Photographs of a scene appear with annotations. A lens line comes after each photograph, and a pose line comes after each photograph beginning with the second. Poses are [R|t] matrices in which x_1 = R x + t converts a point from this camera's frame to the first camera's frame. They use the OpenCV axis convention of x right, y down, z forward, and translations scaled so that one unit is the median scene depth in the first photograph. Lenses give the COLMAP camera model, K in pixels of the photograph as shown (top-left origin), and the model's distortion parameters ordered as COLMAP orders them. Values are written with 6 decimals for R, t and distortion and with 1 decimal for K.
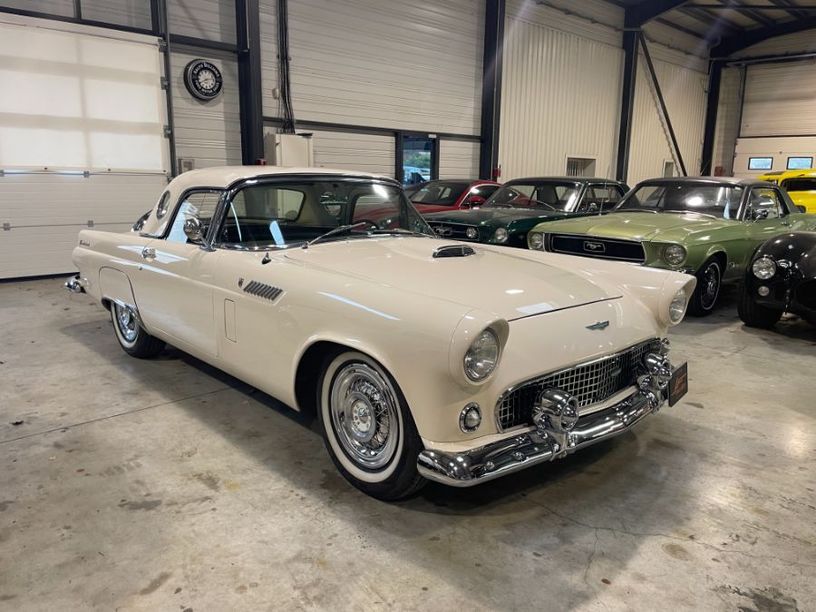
lens RADIAL K [[616.6, 0, 403.1], [0, 616.6, 298.8], [0, 0, 1]] dist [0.102944, -0.135013]
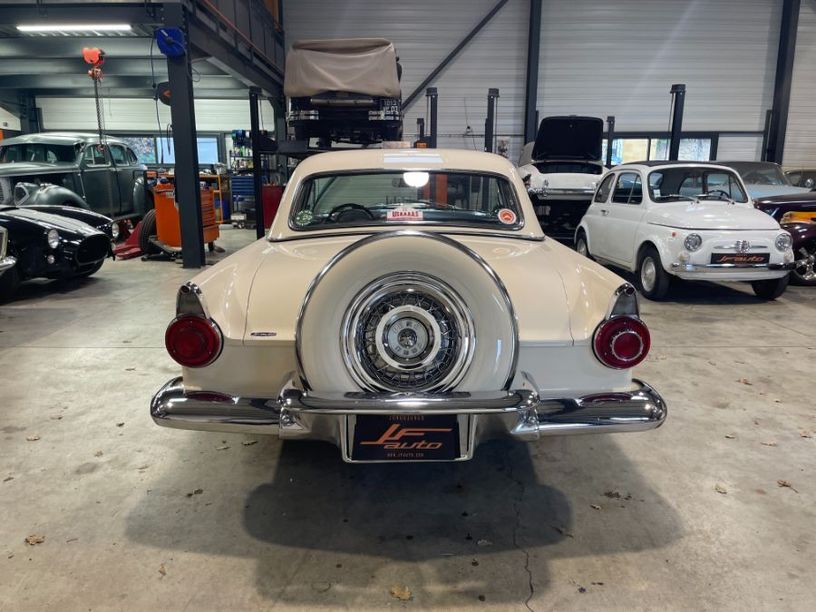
lens RADIAL K [[616.6, 0, 403.1], [0, 616.6, 298.8], [0, 0, 1]] dist [0.102944, -0.135013]
pose [[-0.732475, -0.147062, 0.664720, -1.195402], [0.115682, 0.935305, 0.334400, -0.454028], [-0.670893, 0.321836, -0.668075, 2.431000]]
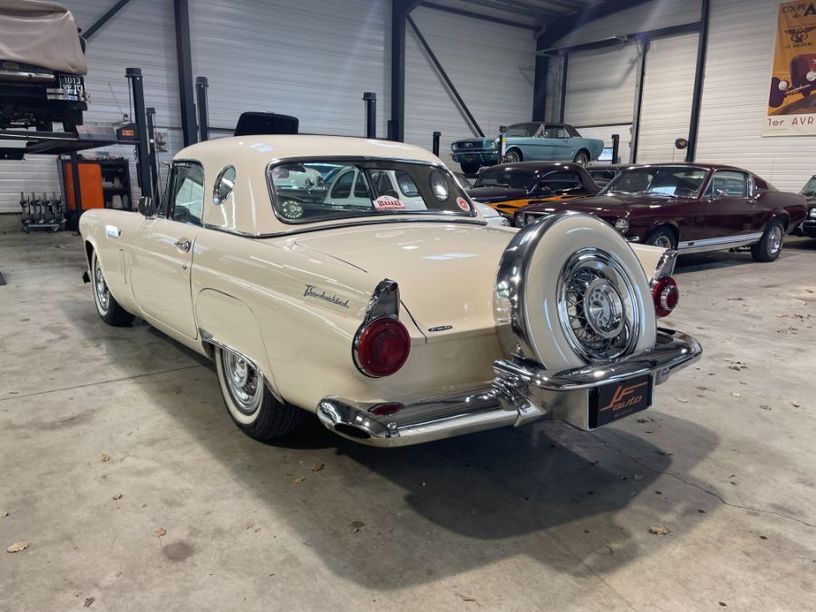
lens RADIAL K [[616.6, 0, 403.1], [0, 616.6, 298.8], [0, 0, 1]] dist [0.102944, -0.135013]
pose [[-0.993595, -0.045132, 0.103599, -0.598779], [-0.003386, 0.928262, 0.371912, -0.473238], [-0.112952, 0.369179, -0.922469, 2.696301]]
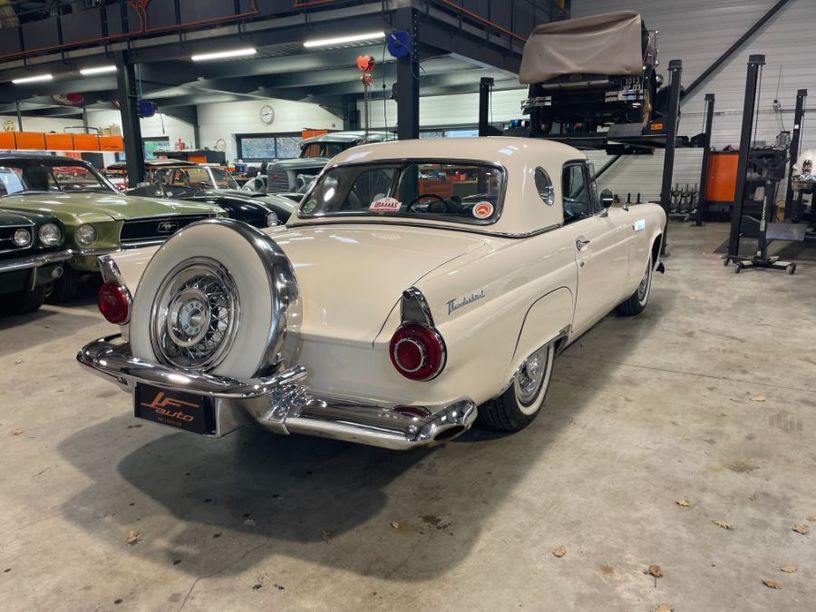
lens RADIAL K [[616.6, 0, 403.1], [0, 616.6, 298.8], [0, 0, 1]] dist [0.102944, -0.135013]
pose [[-0.280641, -0.212323, 0.936034, -1.516605], [0.186080, 0.944687, 0.270076, -0.362375], [-0.941602, 0.249972, -0.225609, 1.916102]]
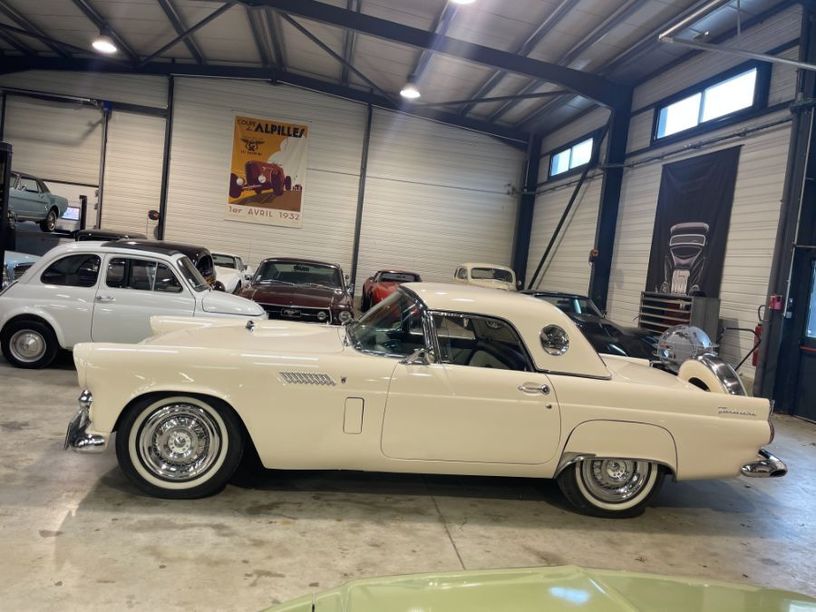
lens RADIAL K [[616.6, 0, 403.1], [0, 616.6, 298.8], [0, 0, 1]] dist [0.102944, -0.135013]
pose [[-0.579160, -0.025037, -0.814830, 1.109894], [-0.259660, 0.953135, 0.155273, -0.473540], [0.772755, 0.301506, -0.558519, 2.187507]]
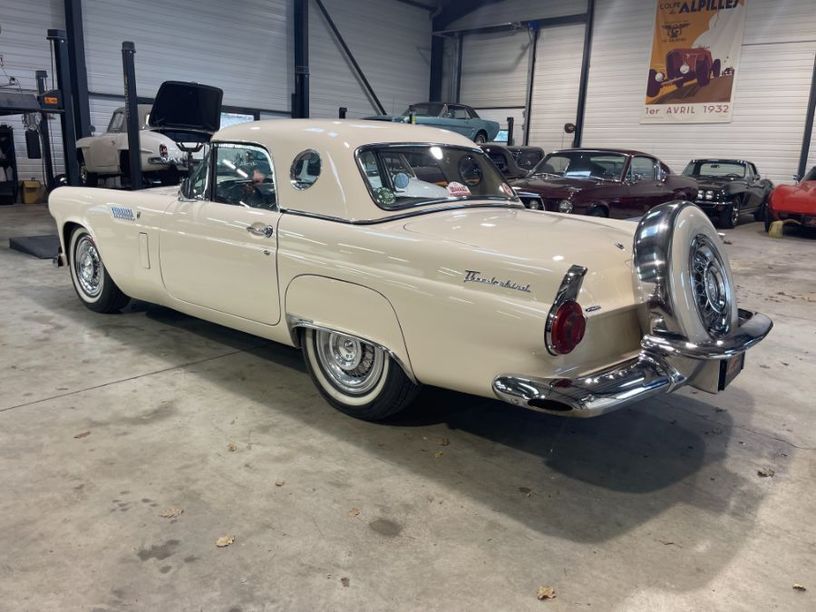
lens RADIAL K [[616.6, 0, 403.1], [0, 616.6, 298.8], [0, 0, 1]] dist [0.102944, -0.135013]
pose [[-0.994544, -0.023873, -0.101553, -0.251493], [-0.062833, 0.914165, 0.400443, -0.488451], [0.083277, 0.404639, -0.910677, 2.739066]]
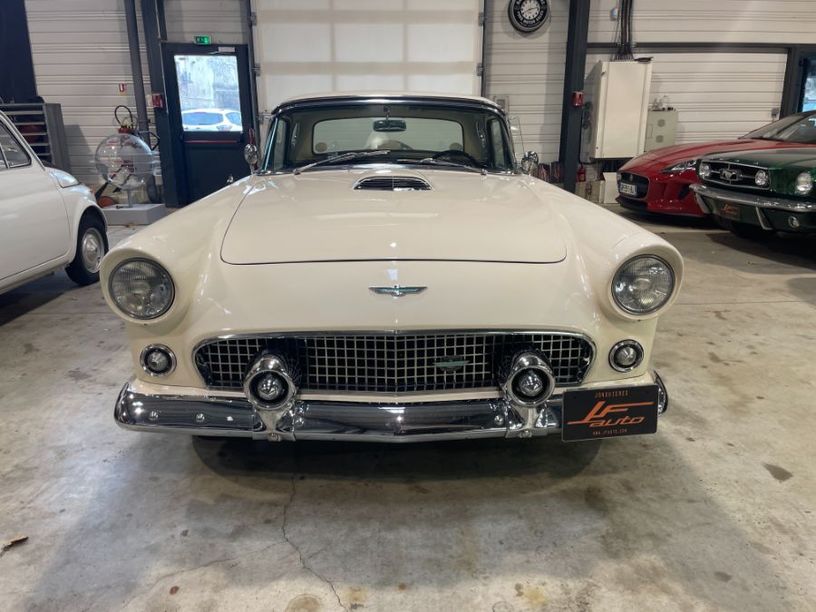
lens RADIAL K [[616.6, 0, 403.1], [0, 616.6, 298.8], [0, 0, 1]] dist [0.102944, -0.135013]
pose [[0.752690, 0.163722, -0.637694, 0.693724], [-0.109803, 0.986238, 0.123604, -0.031833], [0.649155, -0.023015, 0.760308, 0.413539]]
